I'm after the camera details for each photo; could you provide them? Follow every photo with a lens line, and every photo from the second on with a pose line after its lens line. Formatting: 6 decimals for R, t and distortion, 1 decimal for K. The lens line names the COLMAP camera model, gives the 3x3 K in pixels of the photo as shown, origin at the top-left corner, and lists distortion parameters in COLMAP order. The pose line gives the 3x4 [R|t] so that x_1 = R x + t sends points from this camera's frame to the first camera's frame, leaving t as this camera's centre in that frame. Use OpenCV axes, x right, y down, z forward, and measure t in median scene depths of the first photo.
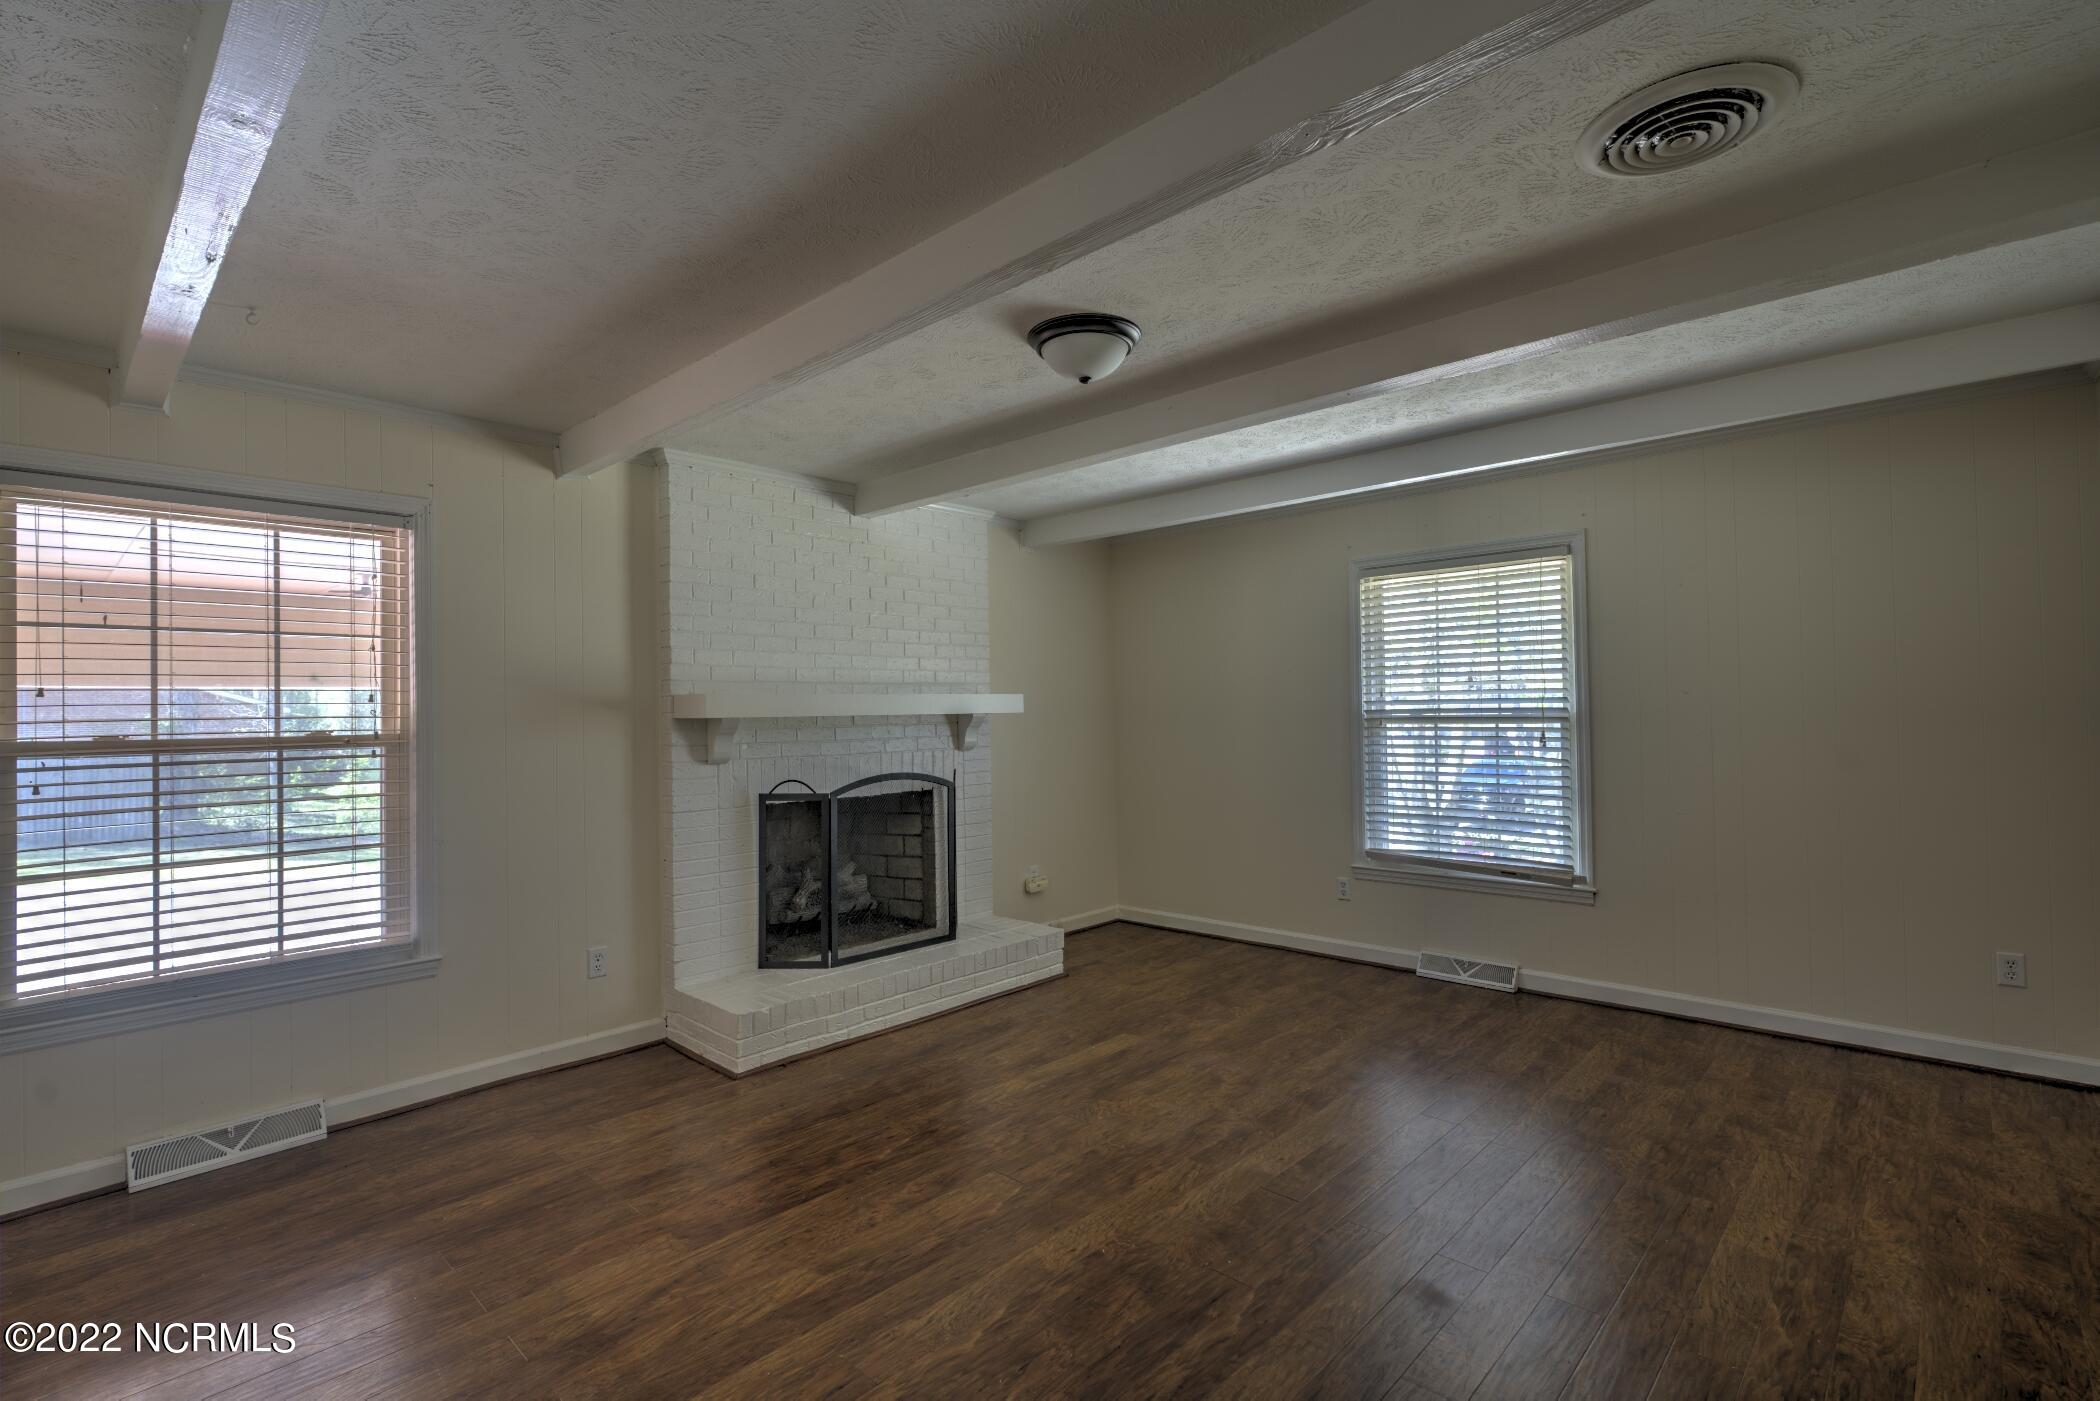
lens RADIAL K [[965.9, 0, 1061.7], [0, 965.9, 708.6], [0, 0, 1]] dist [-0.001872, 0.002922]
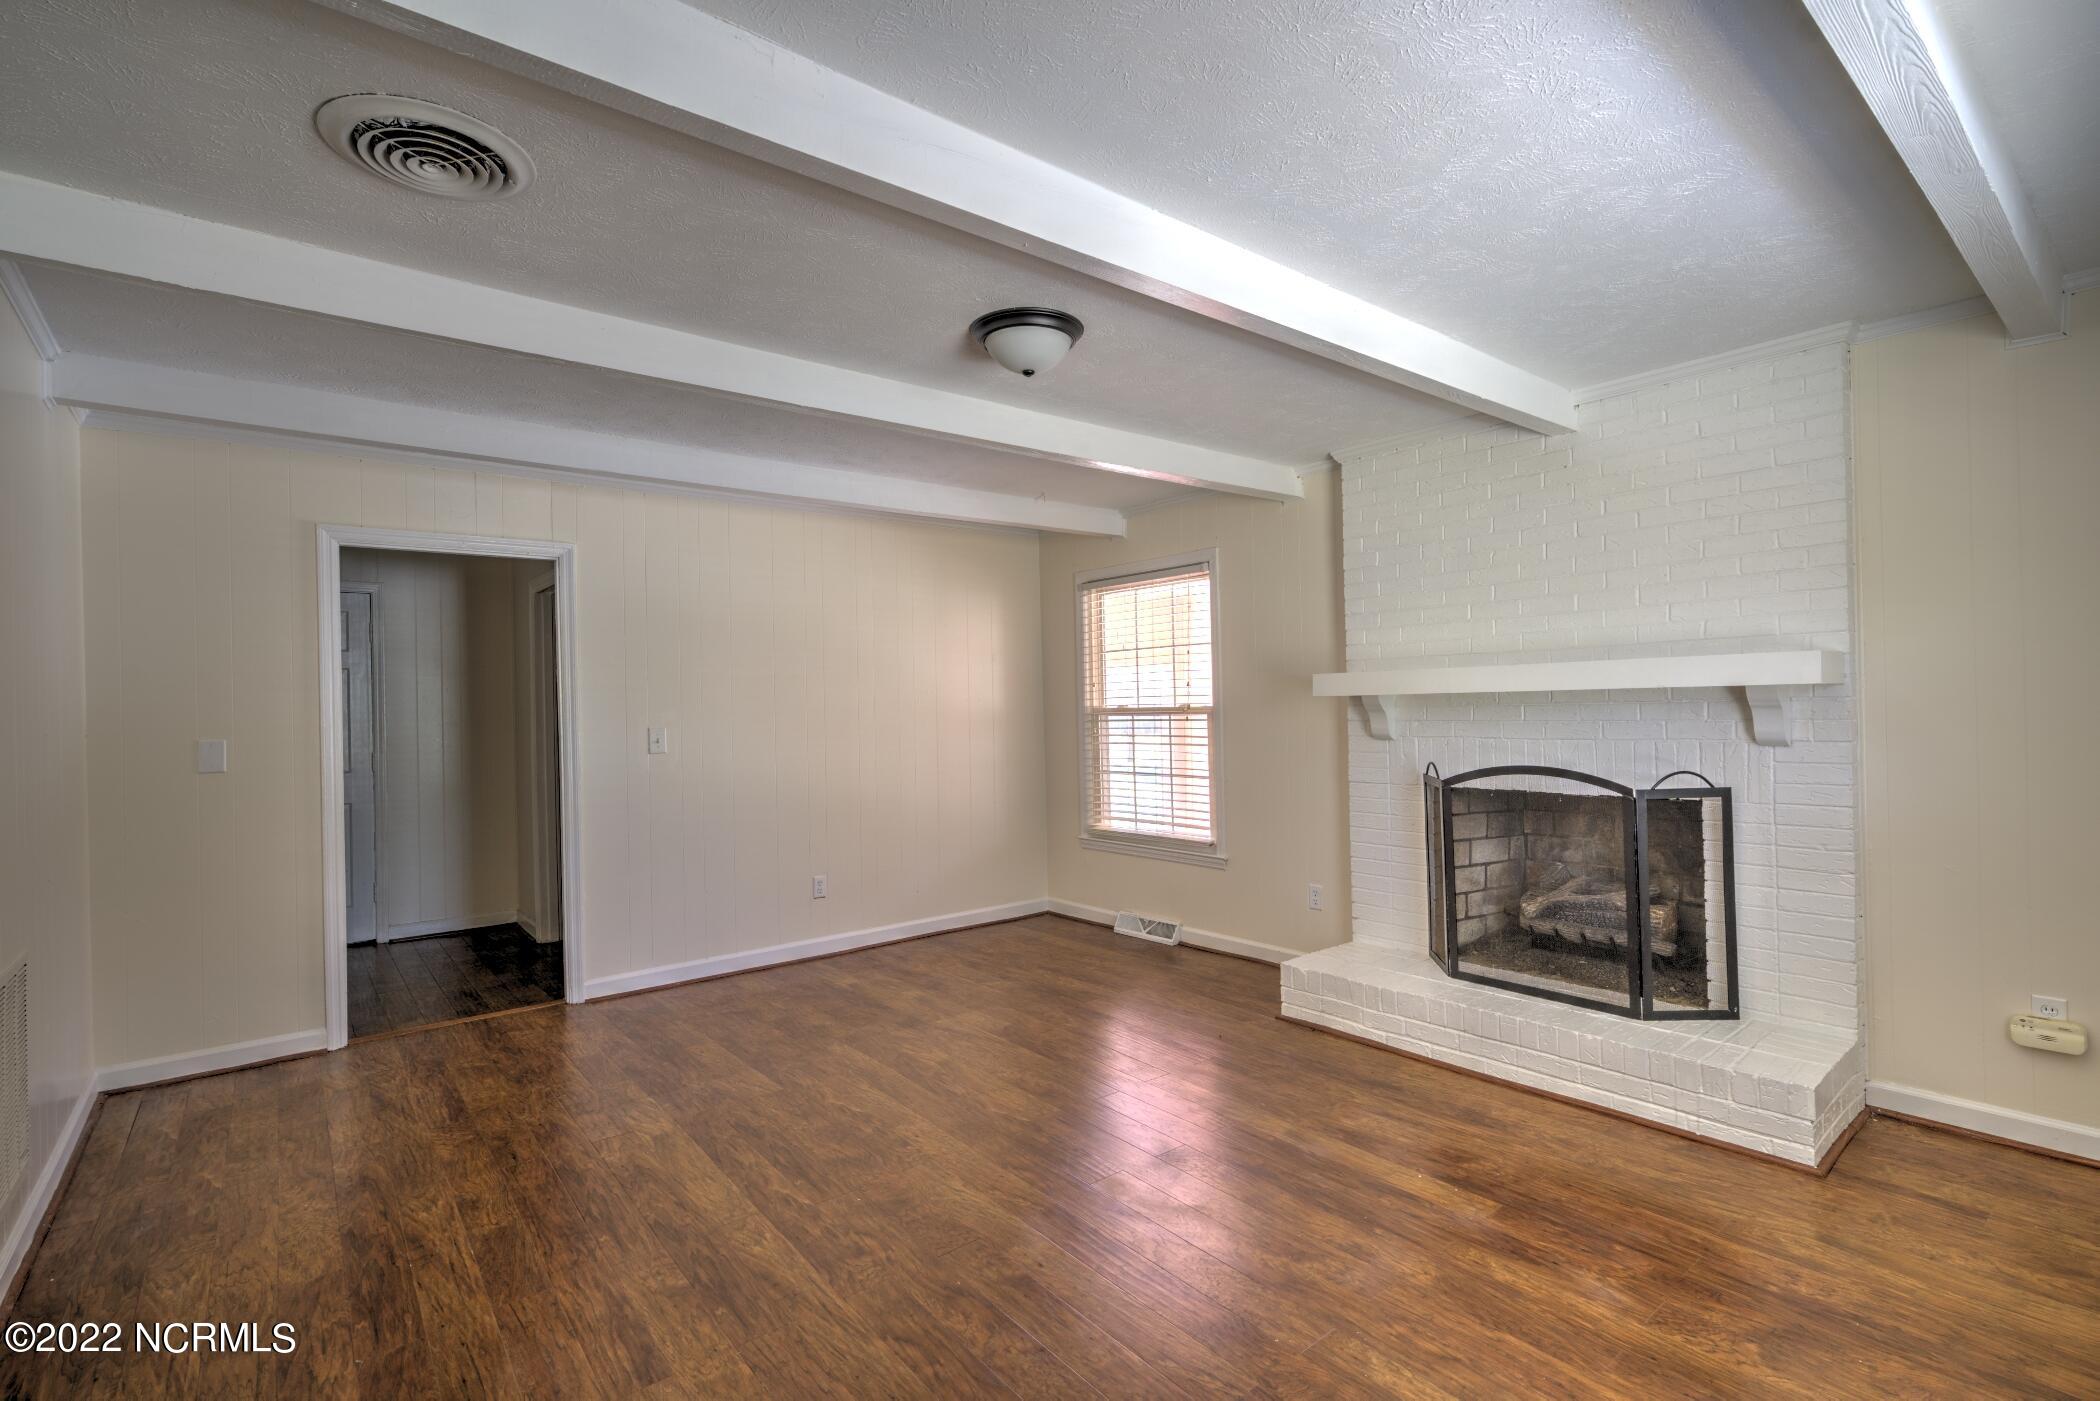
lens RADIAL K [[965.9, 0, 1055.5], [0, 965.9, 694.8], [0, 0, 1]] dist [-0.001872, 0.002922]
pose [[-0.137901, 0.008696, -0.990408, 0.869642], [0.027804, 0.999601, 0.004906, -0.006067], [0.990056, -0.026861, -0.138088, 0.976422]]
